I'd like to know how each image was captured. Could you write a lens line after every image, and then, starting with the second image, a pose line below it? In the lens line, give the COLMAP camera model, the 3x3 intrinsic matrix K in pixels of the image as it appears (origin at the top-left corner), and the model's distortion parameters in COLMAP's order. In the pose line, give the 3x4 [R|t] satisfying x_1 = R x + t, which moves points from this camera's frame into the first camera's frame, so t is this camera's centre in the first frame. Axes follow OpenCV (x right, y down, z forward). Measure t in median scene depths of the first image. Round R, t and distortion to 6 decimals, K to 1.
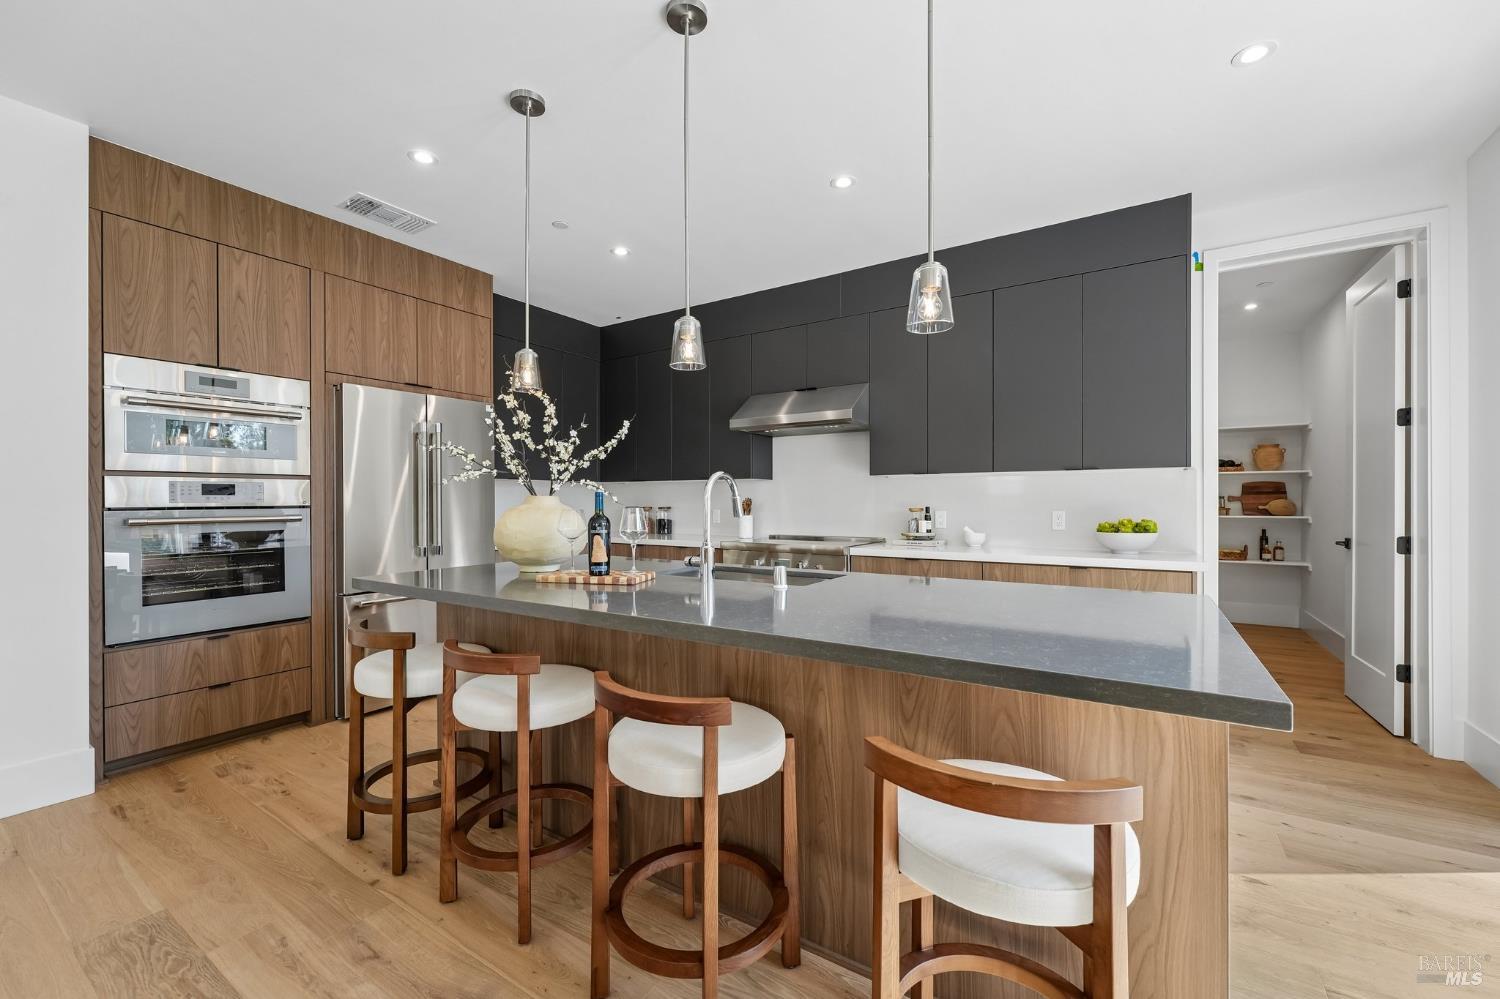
lens RADIAL K [[605.6, 0, 740.7], [0, 605.6, 500.2], [0, 0, 1]] dist [-0.001973, -0.000158]
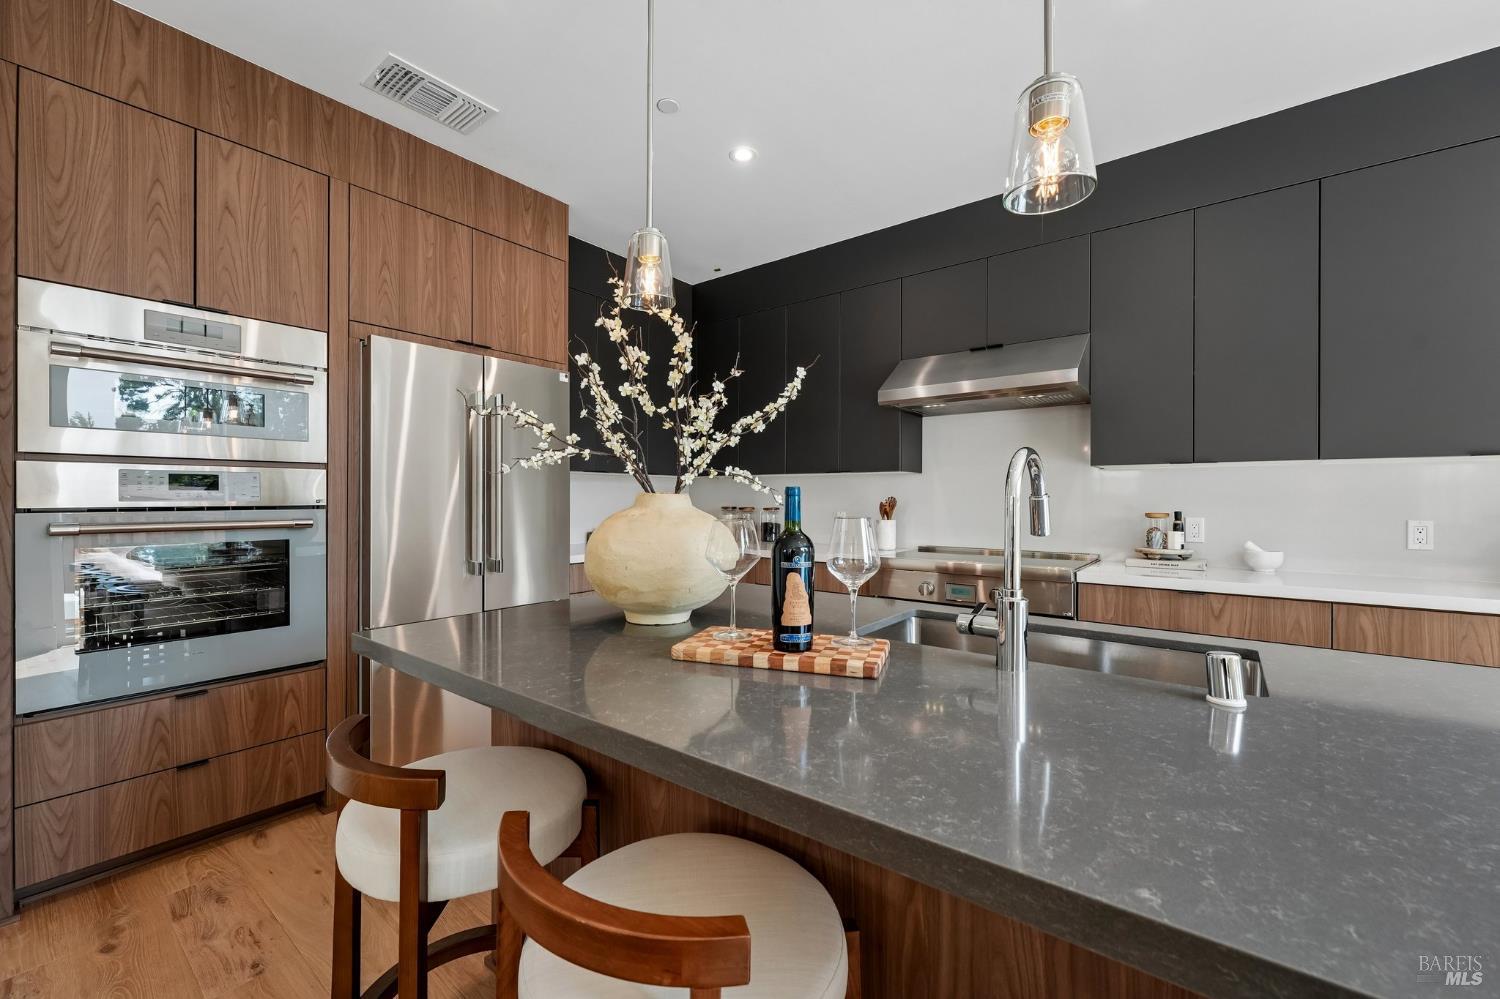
lens RADIAL K [[609.6, 0, 734.4], [0, 609.6, 495.4], [0, 0, 1]] dist [-0.000971, -0.000346]
pose [[0.995183, 0.005140, -0.097905, -0.181961], [-0.005519, 0.999978, -0.003605, -0.003466], [0.097884, 0.004128, 0.995189, 0.375486]]
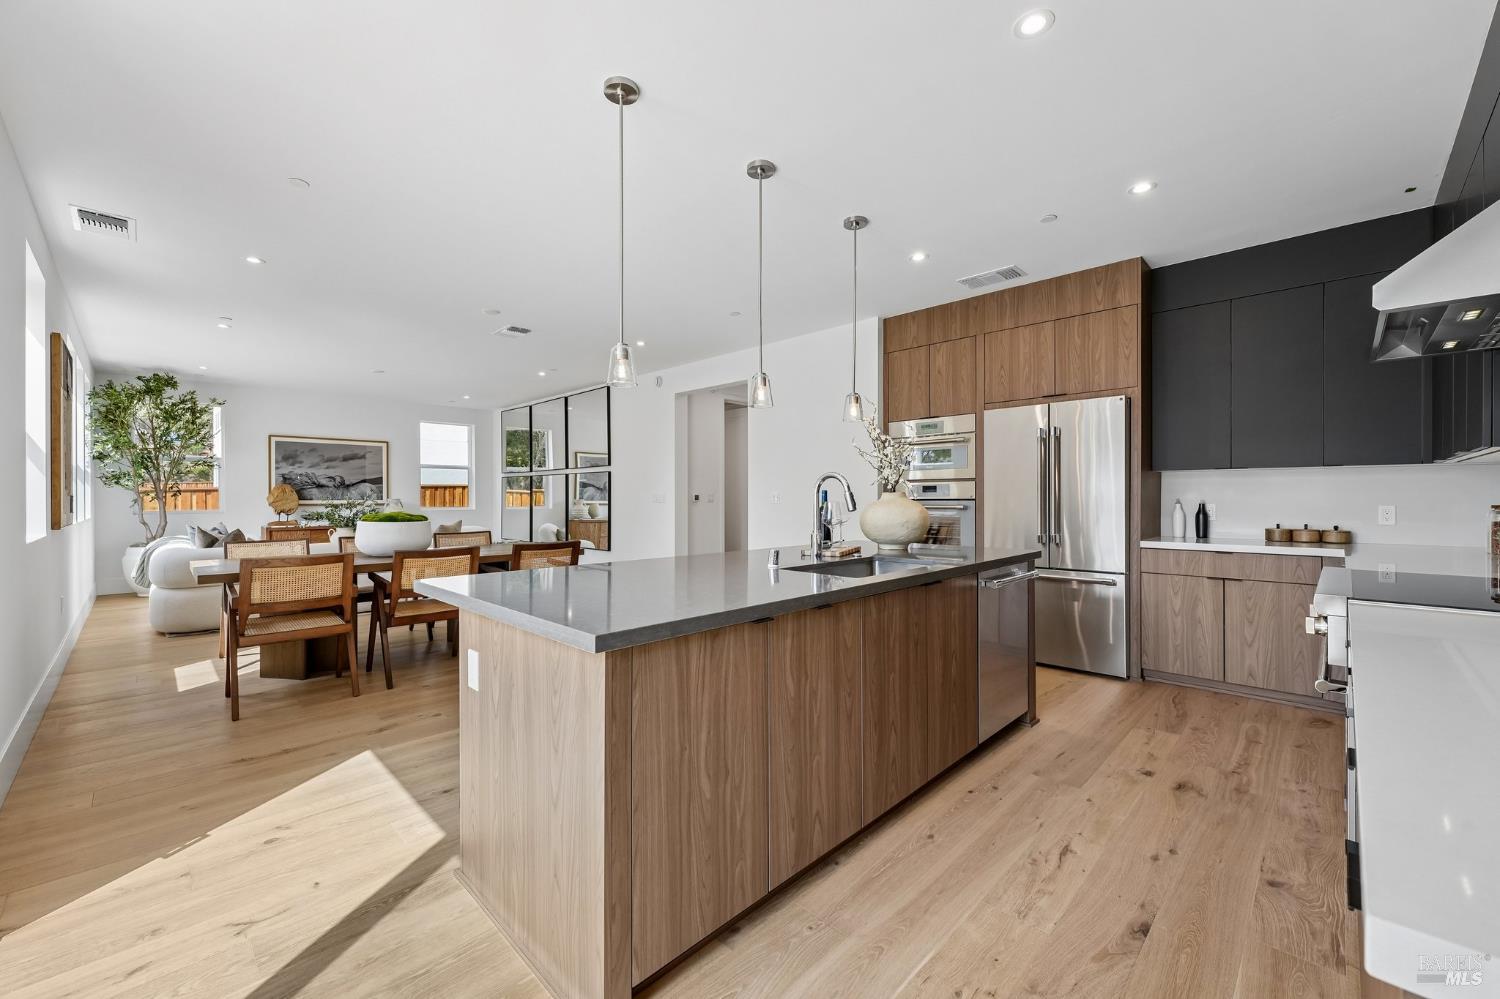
lens RADIAL K [[605.6, 0, 740.7], [0, 605.6, 500.2], [0, 0, 1]] dist [-0.001973, -0.000158]
pose [[-0.207615, 0.007359, -0.978183, 0.952840], [0.003146, 0.999972, 0.006855, 0.000938], [0.978206, -0.001654, -0.207632, 0.862116]]
